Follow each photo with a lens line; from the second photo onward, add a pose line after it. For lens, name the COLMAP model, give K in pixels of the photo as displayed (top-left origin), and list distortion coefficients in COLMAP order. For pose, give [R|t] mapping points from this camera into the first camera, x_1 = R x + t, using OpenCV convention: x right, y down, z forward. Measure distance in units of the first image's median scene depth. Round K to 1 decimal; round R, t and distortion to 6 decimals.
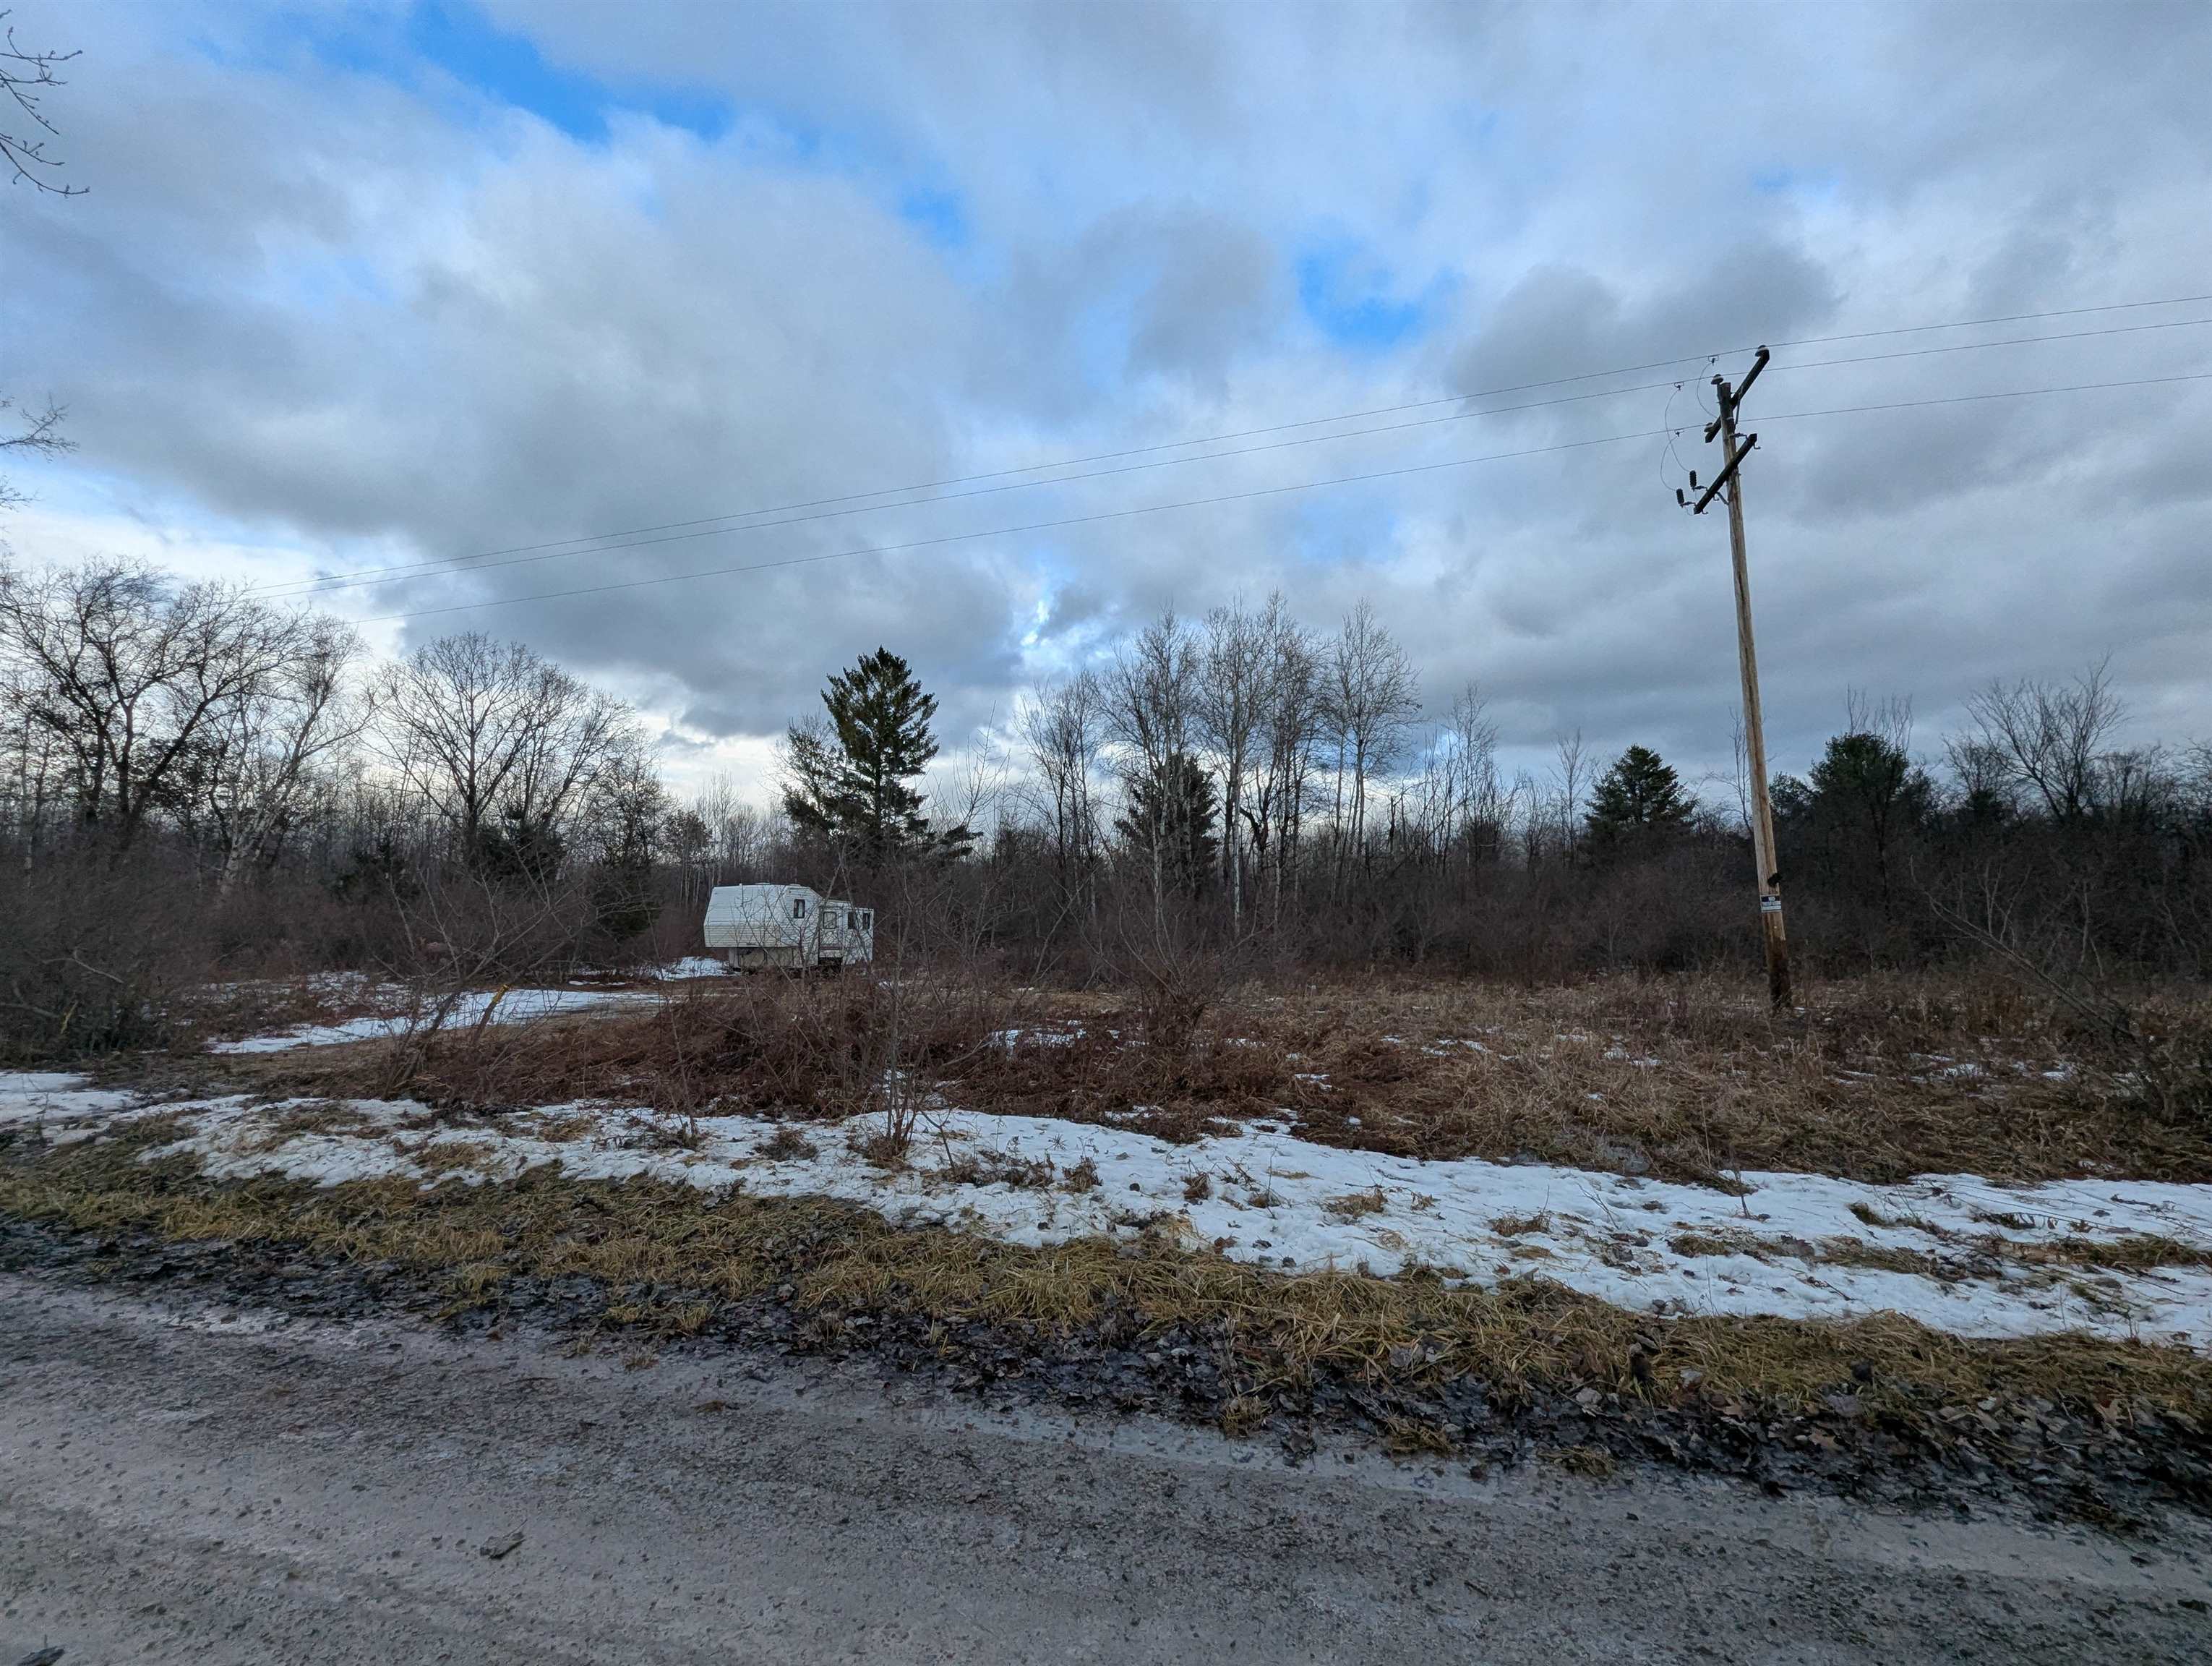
lens RADIAL K [[913.7, 0, 1107.3], [0, 913.7, 835.1], [0, 0, 1]] dist [0.001054, -0.001708]
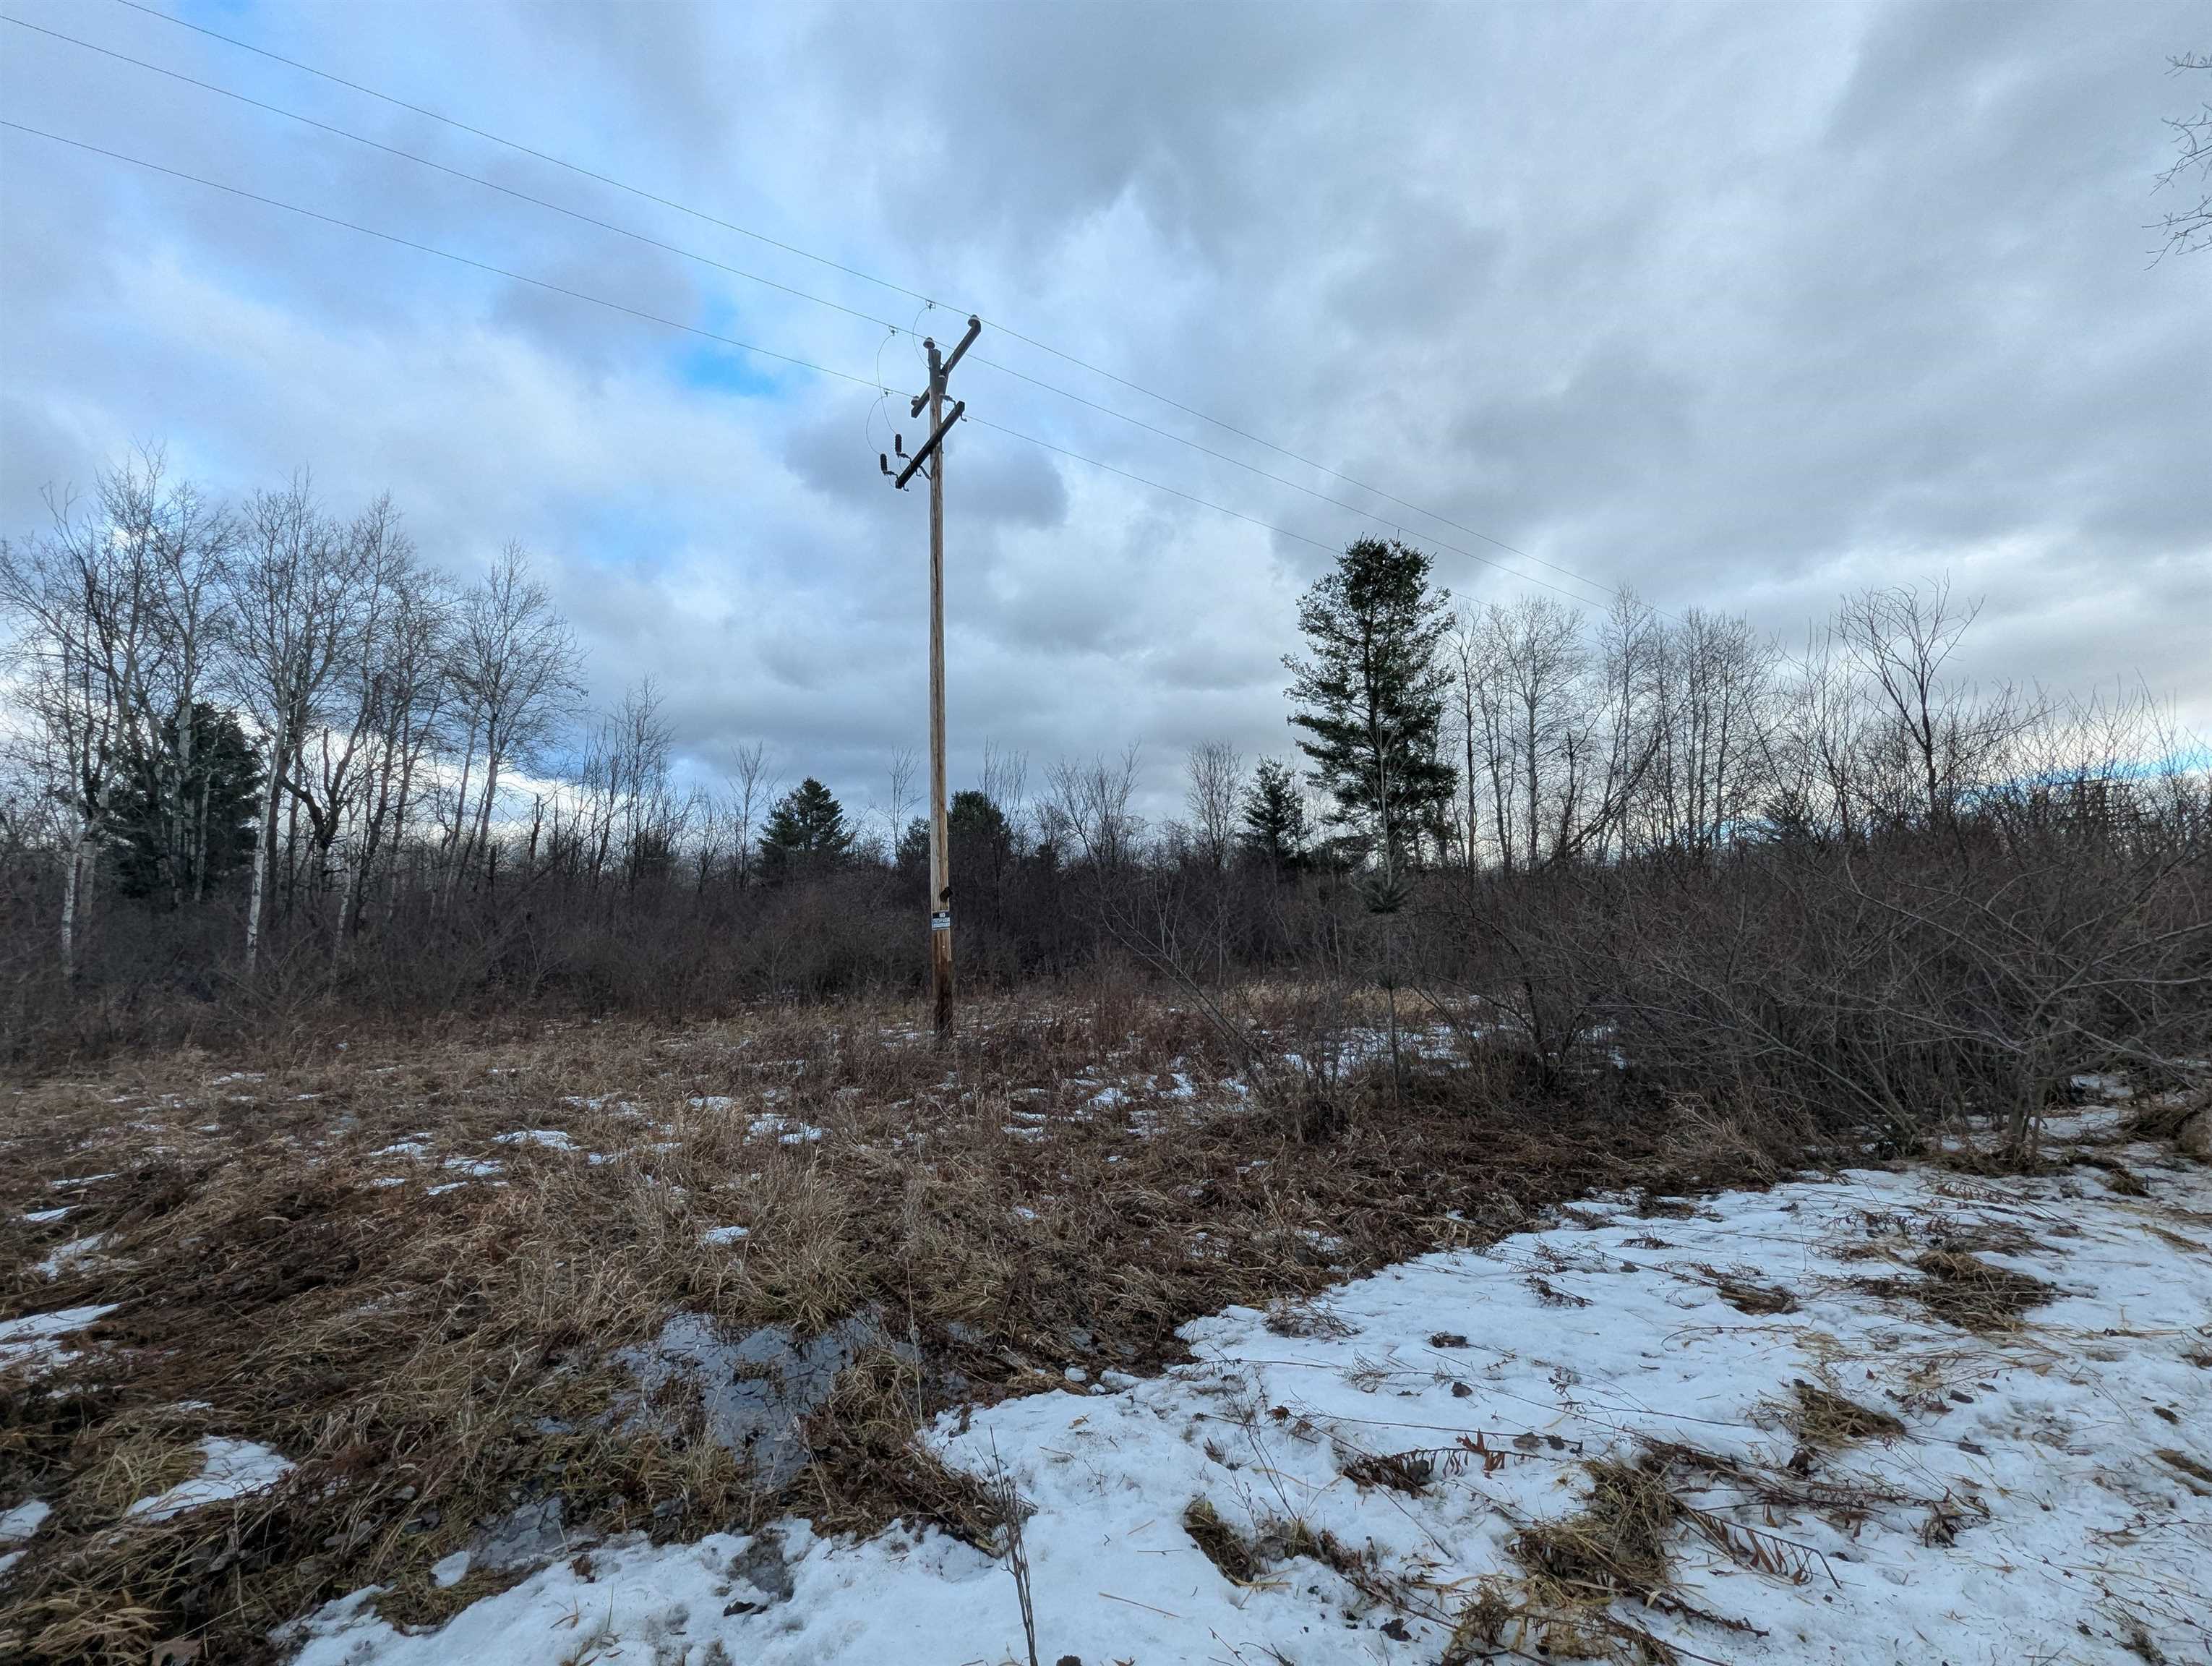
lens RADIAL K [[913.7, 0, 1103.8], [0, 913.7, 843.6], [0, 0, 1]] dist [0.001054, -0.001708]
pose [[0.663515, 0.074609, 0.744434, 0.179307], [-0.061405, 0.997089, -0.045199, 0.034839], [-0.745639, -0.015722, 0.666164, 0.321603]]
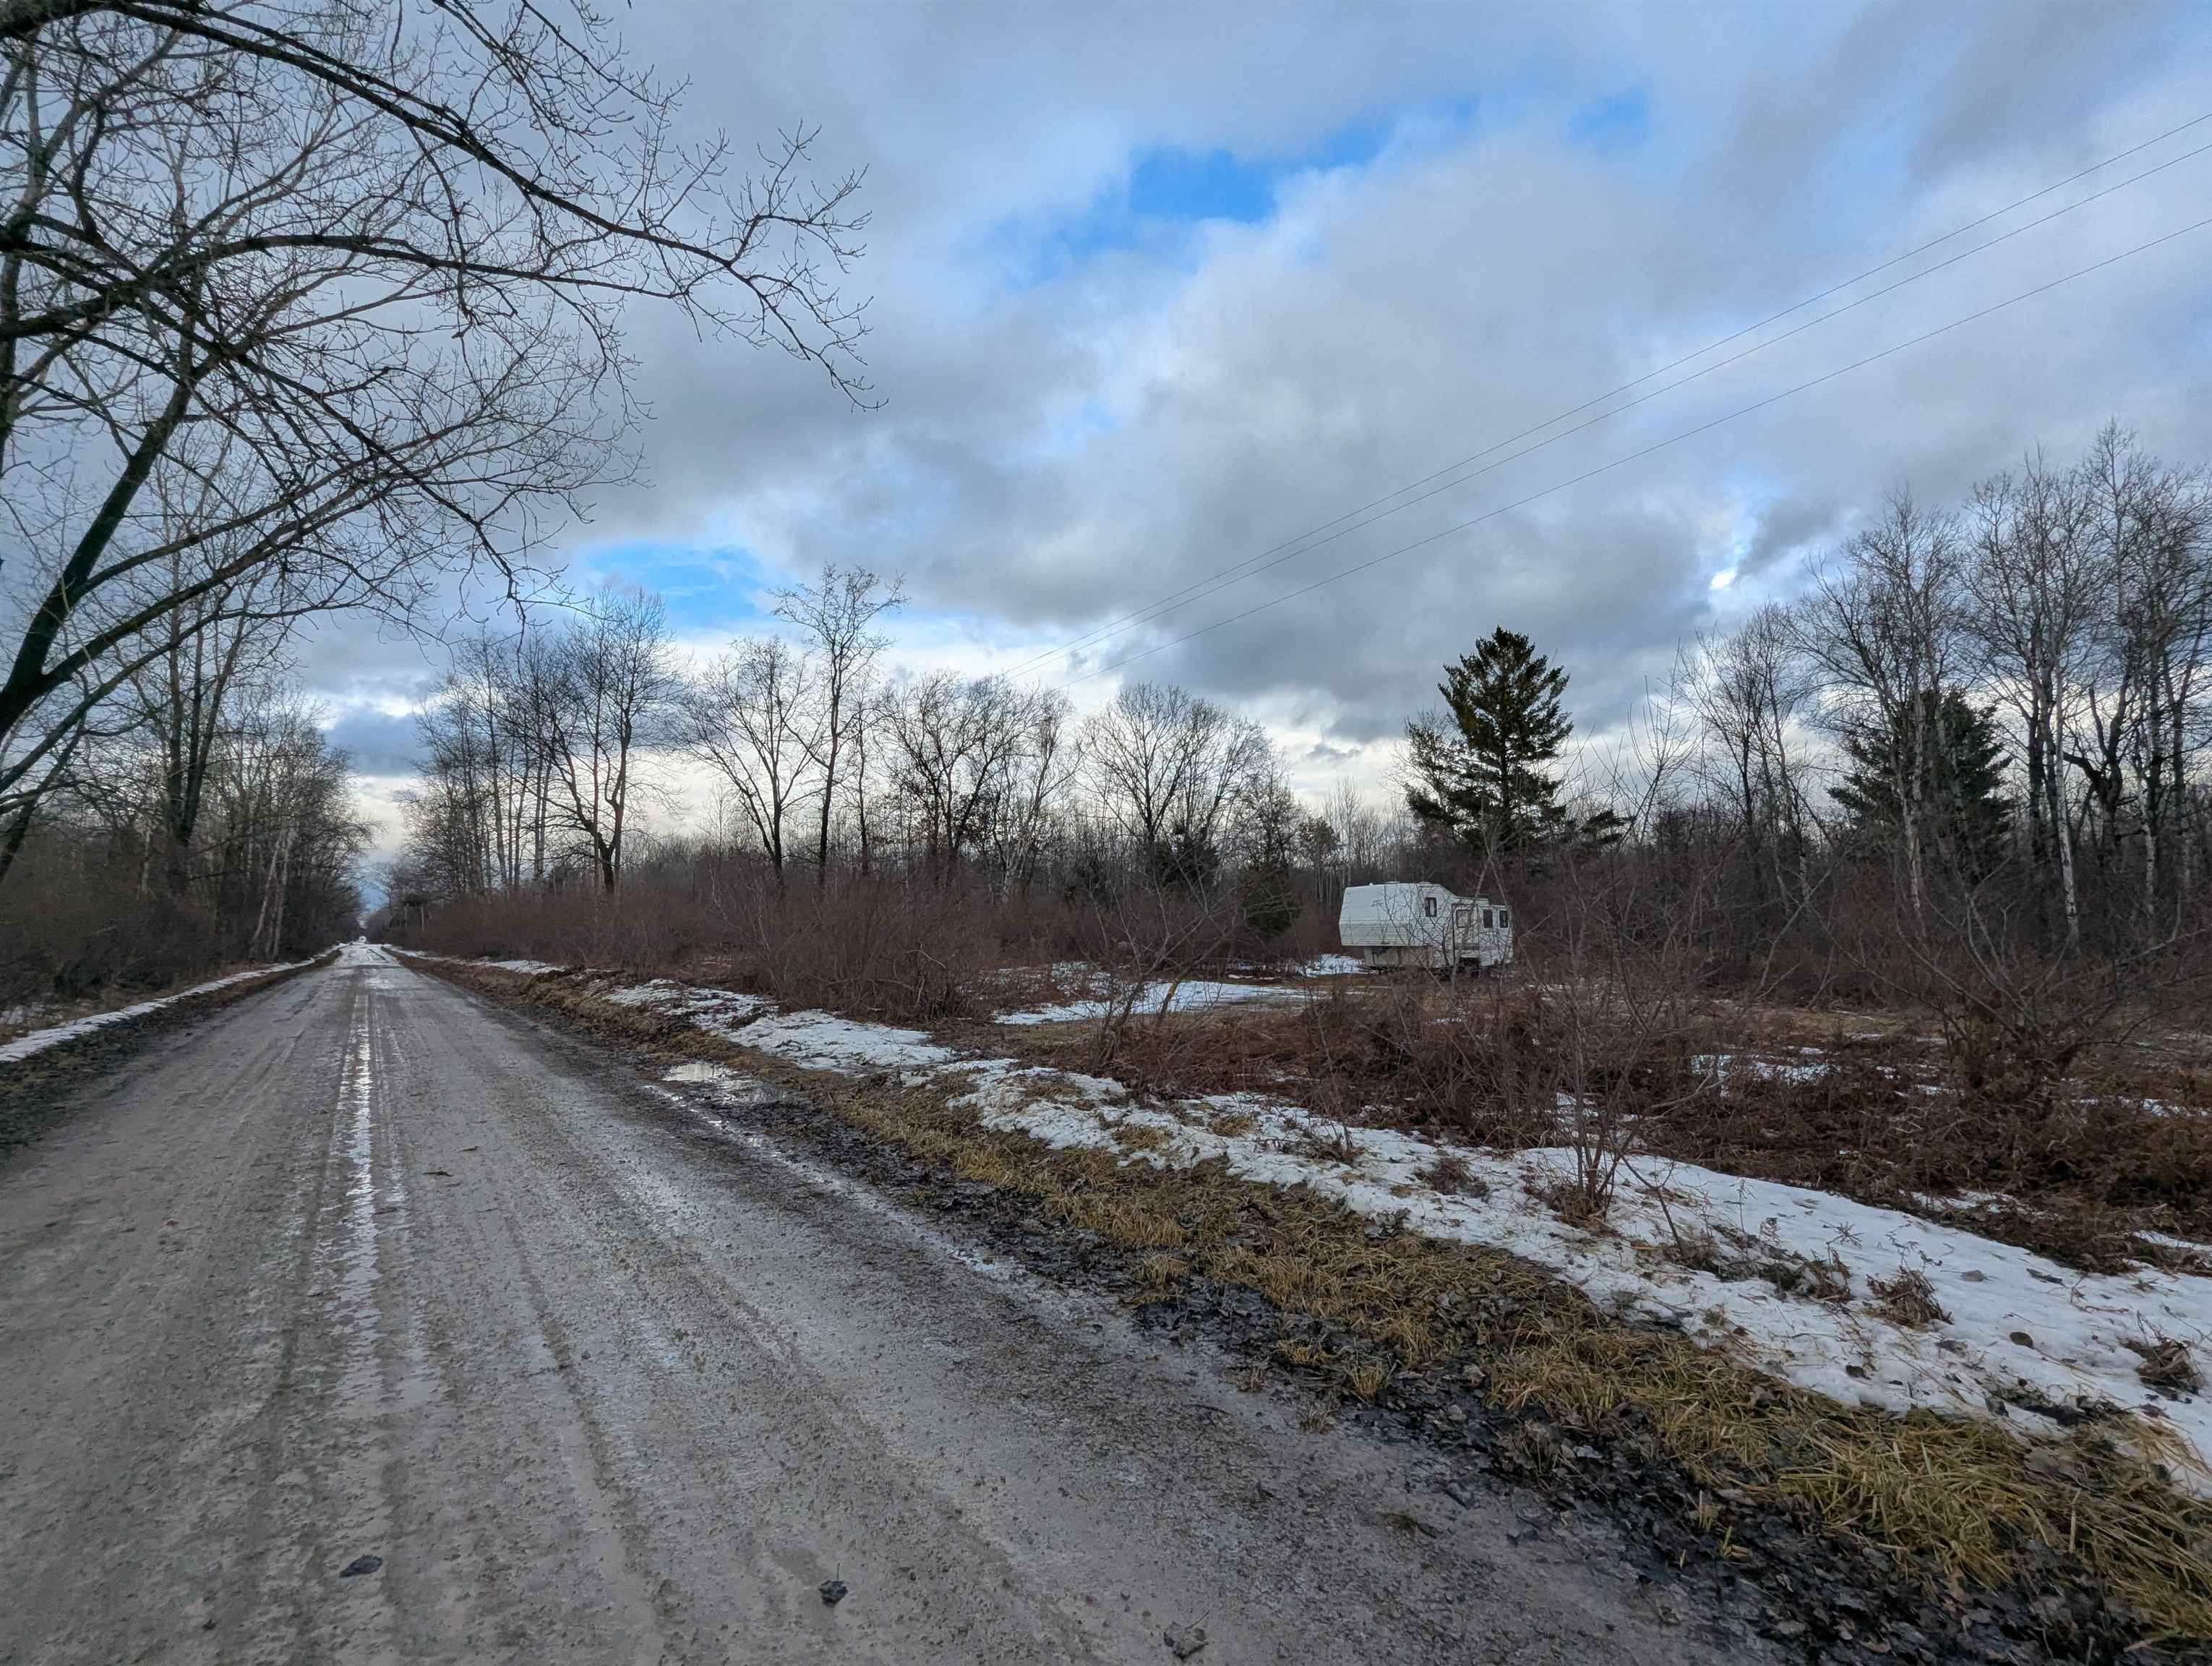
lens RADIAL K [[913.7, 0, 1110.6], [0, 913.7, 854.0], [0, 0, 1]] dist [0.001054, -0.001708]
pose [[0.791767, -0.050356, -0.608744, -0.030335], [0.063642, 0.997973, 0.000224, 0.005134], [0.607499, -0.038919, 0.793366, 0.059359]]
